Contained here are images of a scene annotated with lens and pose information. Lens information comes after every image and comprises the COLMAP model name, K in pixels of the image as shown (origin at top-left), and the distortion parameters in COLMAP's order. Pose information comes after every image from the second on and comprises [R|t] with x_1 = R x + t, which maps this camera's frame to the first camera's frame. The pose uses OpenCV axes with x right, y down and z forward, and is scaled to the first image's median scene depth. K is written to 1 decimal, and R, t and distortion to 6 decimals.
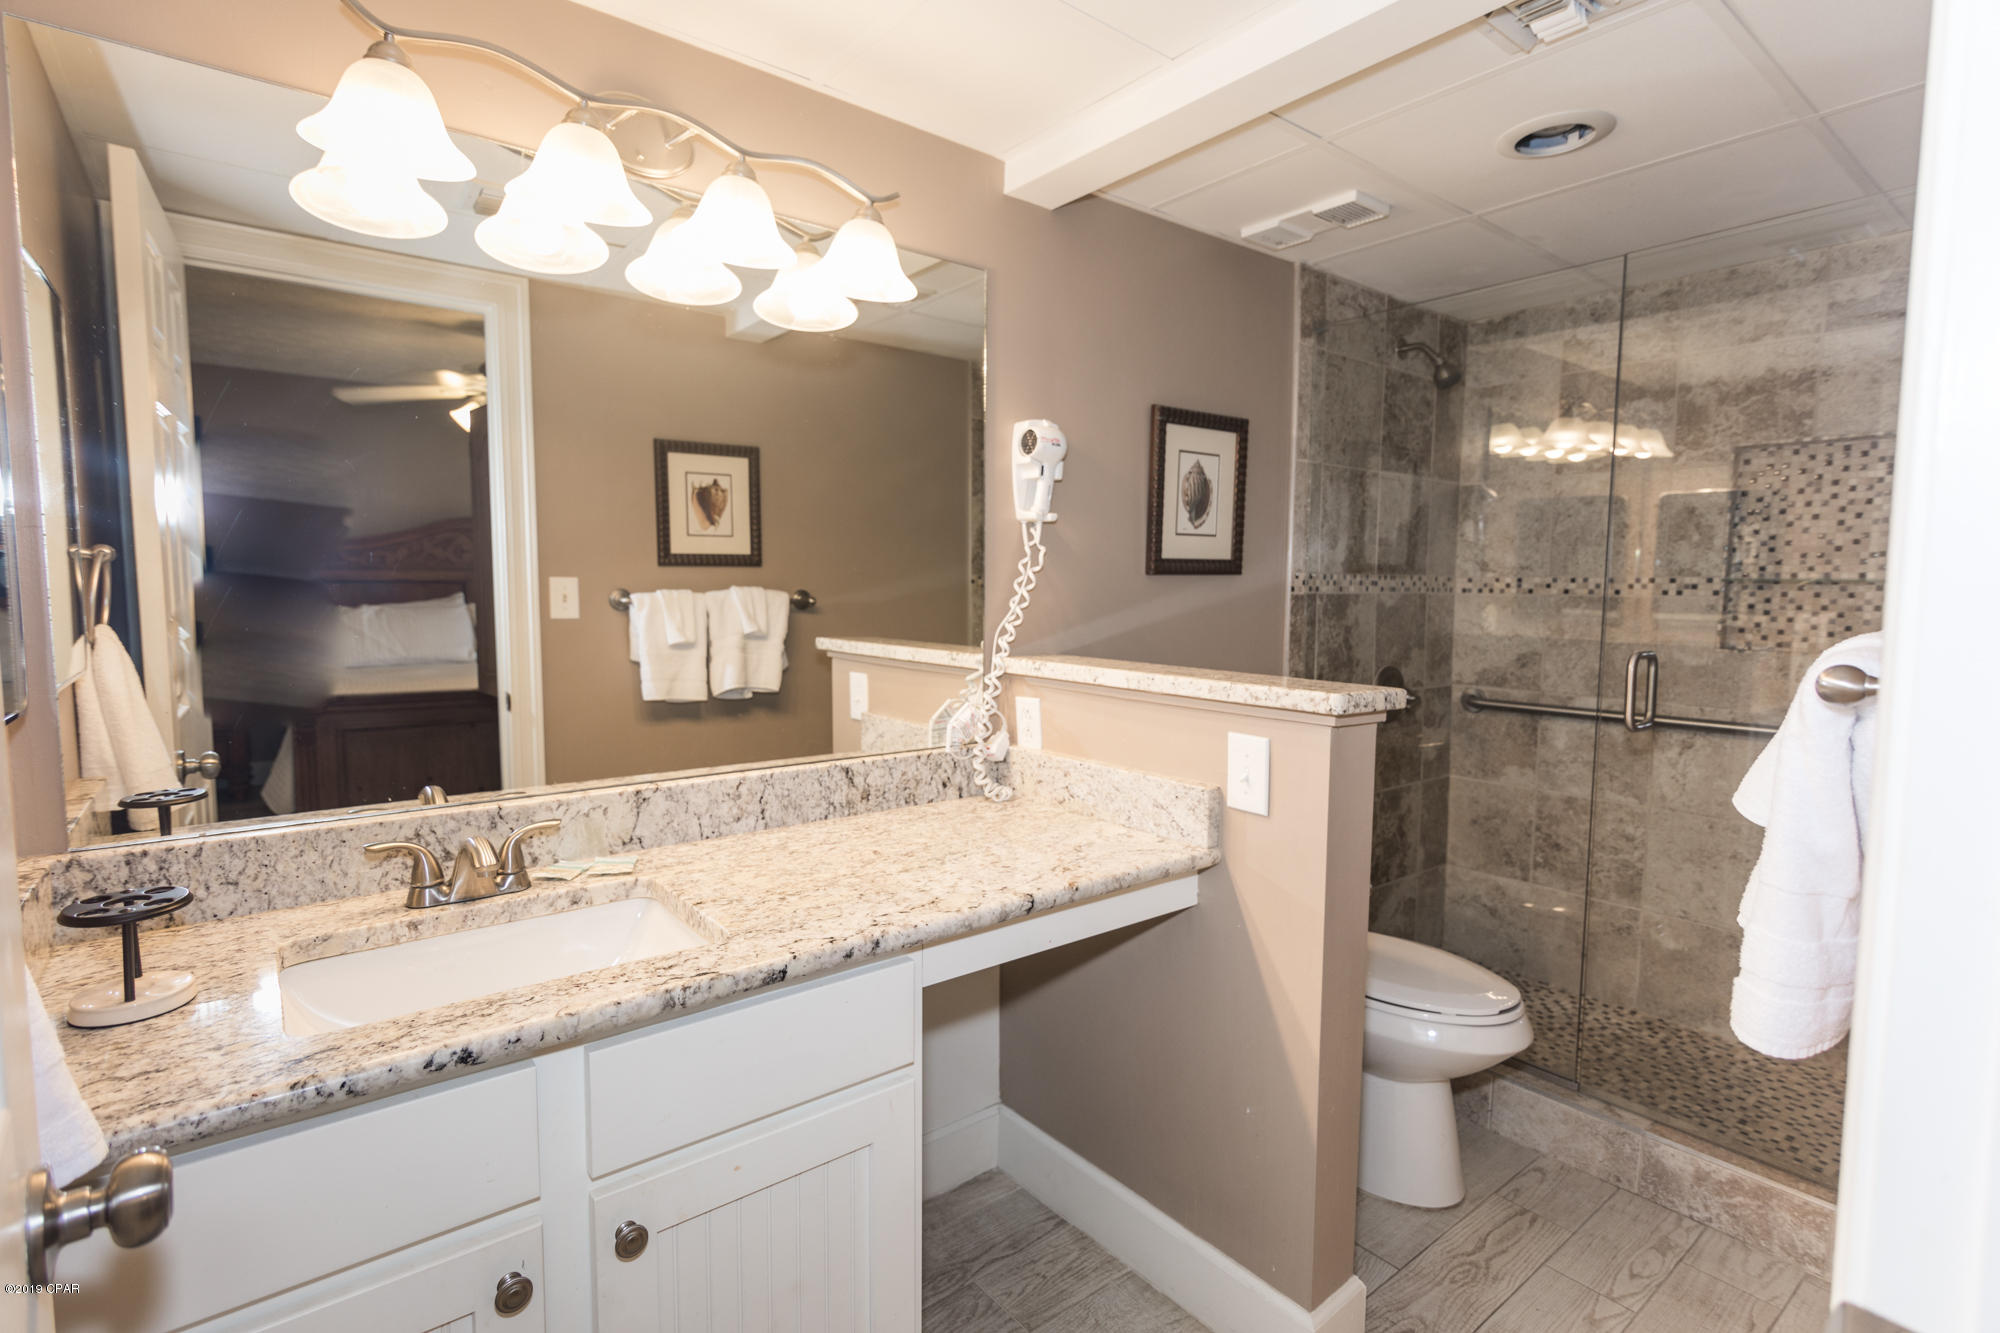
lens RADIAL K [[976.6, 0, 994.2], [0, 976.6, 663.1], [0, 0, 1]] dist [0.005241, -0.000221]
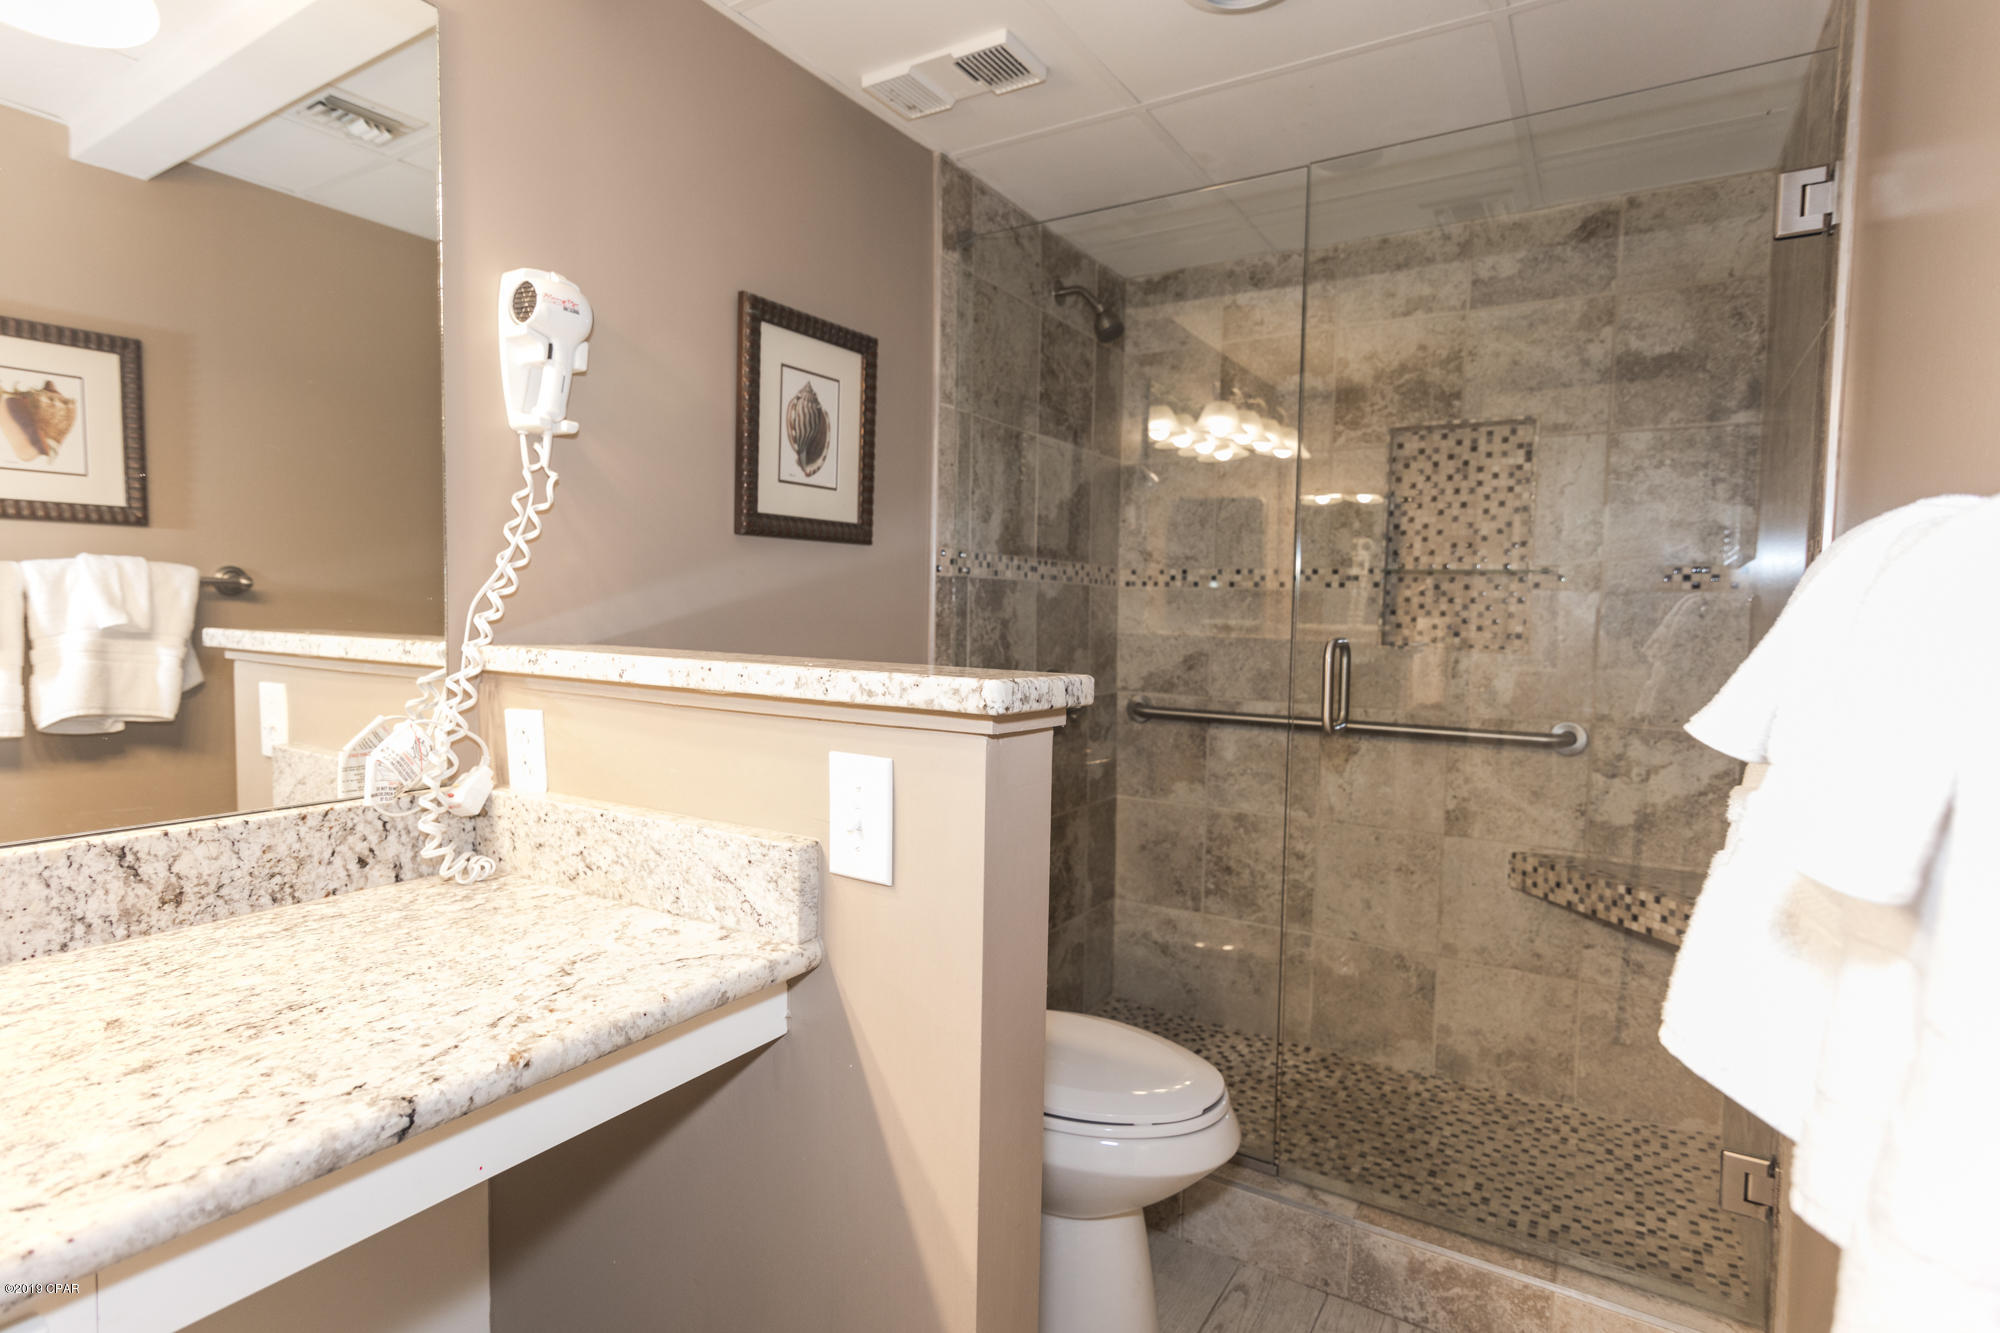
lens RADIAL K [[976.6, 0, 994.2], [0, 976.6, 663.1], [0, 0, 1]] dist [0.005241, -0.000221]
pose [[0.942727, -0.006293, 0.333506, 0.090315], [0.016311, 0.999496, -0.027248, 0.022731], [-0.333167, 0.031128, 0.942354, 0.260985]]
